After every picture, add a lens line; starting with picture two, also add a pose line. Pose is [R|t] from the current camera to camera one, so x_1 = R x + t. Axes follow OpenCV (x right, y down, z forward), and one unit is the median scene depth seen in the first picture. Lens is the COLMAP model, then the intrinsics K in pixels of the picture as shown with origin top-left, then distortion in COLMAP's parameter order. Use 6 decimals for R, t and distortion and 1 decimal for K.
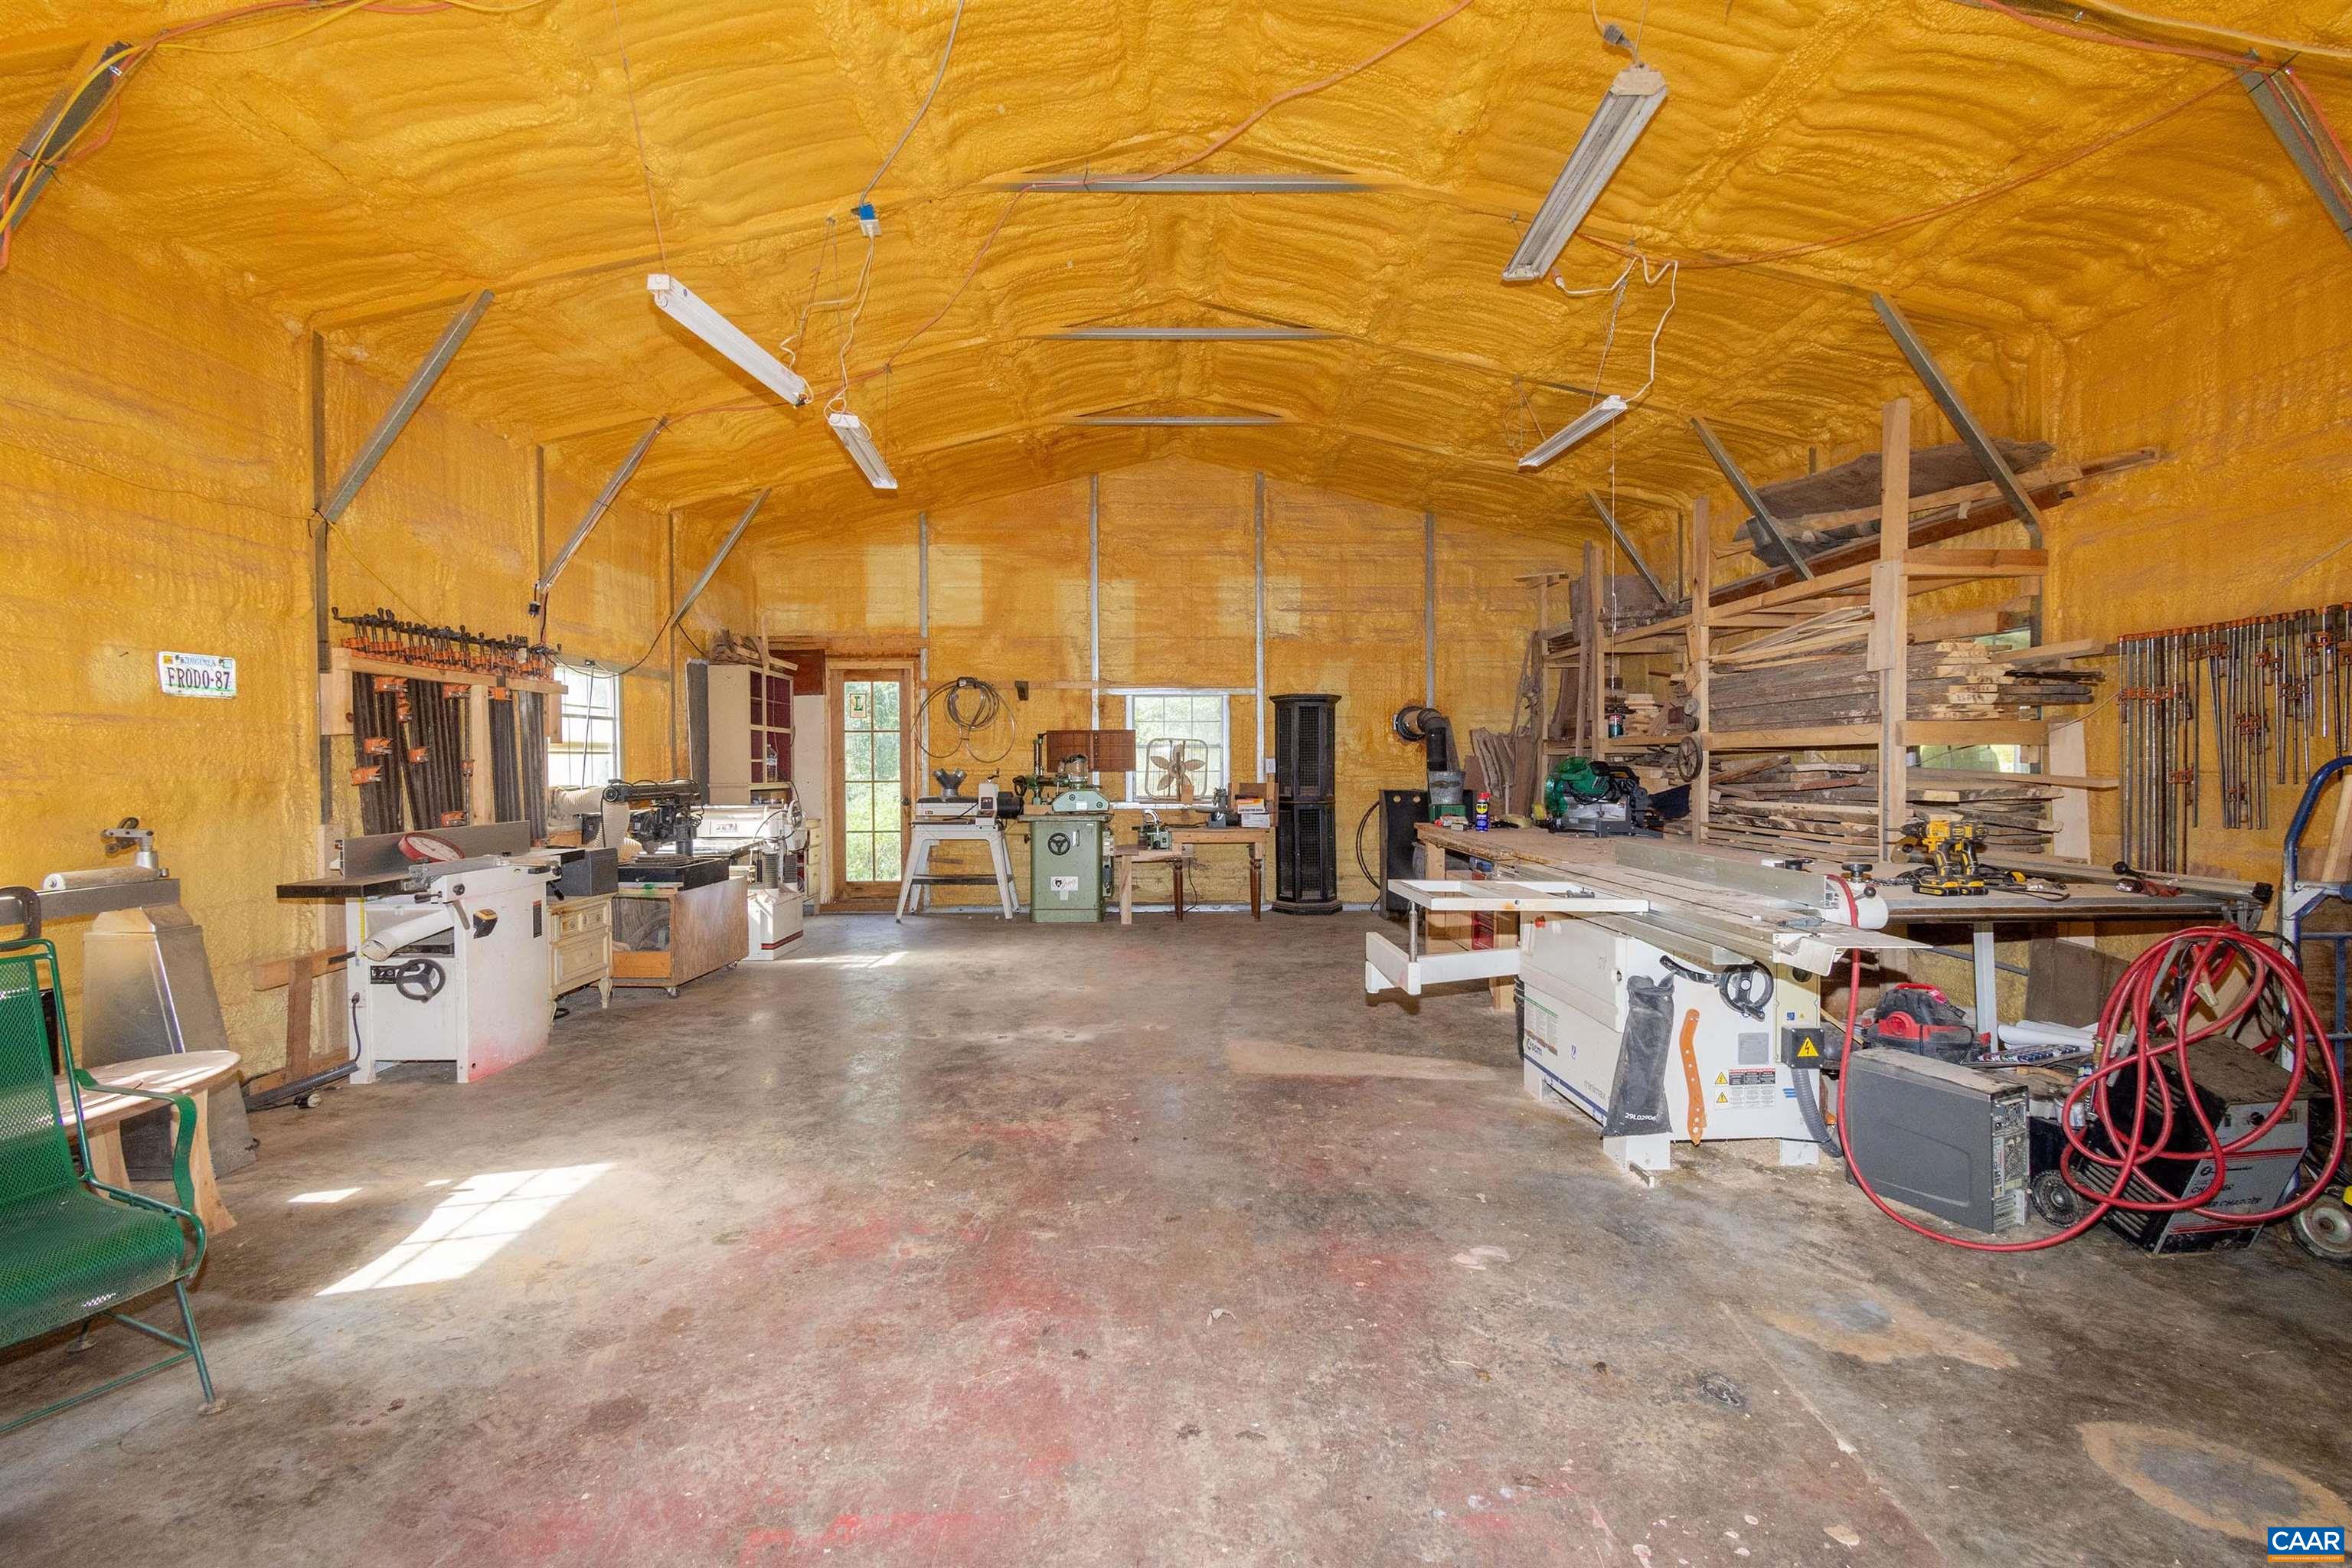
lens RADIAL K [[1037.4, 0, 1182.2], [0, 1037.4, 771.3], [0, 0, 1]] dist [0.002198, -0.000489]
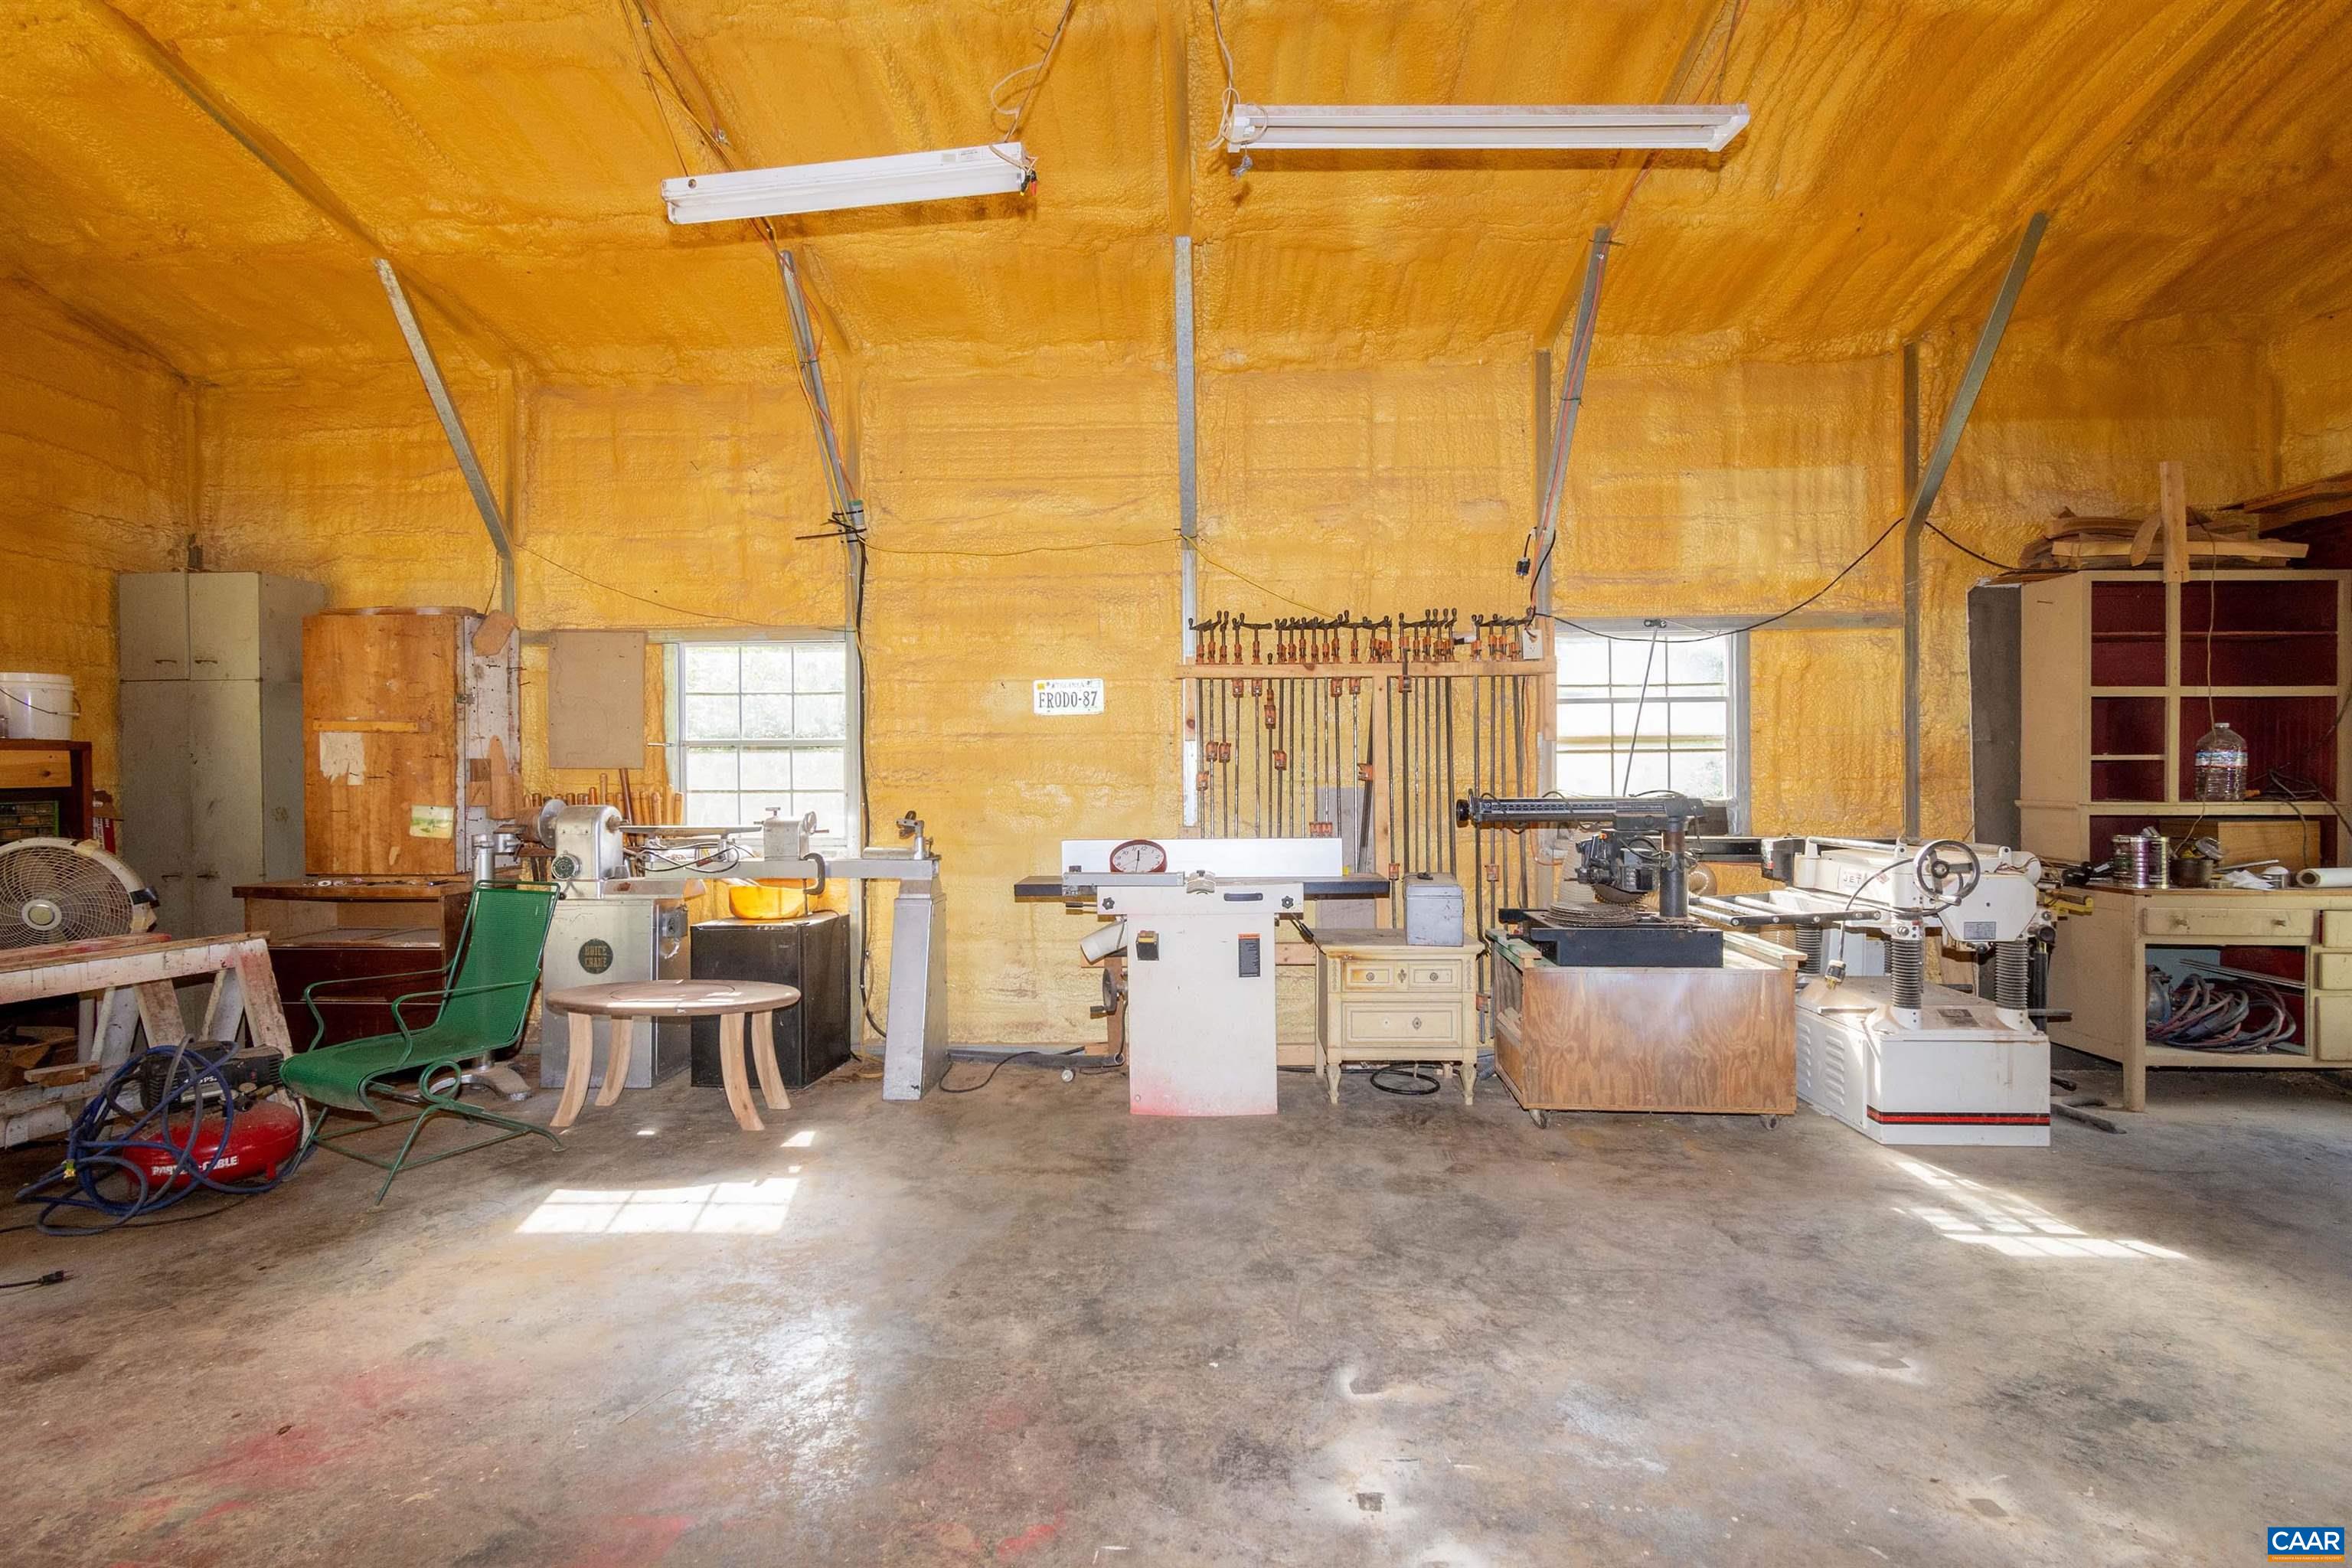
lens RADIAL K [[1037.4, 0, 1182.2], [0, 1037.4, 771.3], [0, 0, 1]] dist [0.002198, -0.000489]
pose [[-0.063047, 0.007142, -0.997985, 0.246568], [-0.001030, 0.999973, 0.007221, -0.013225], [0.998010, 0.001483, -0.063038, 1.161957]]
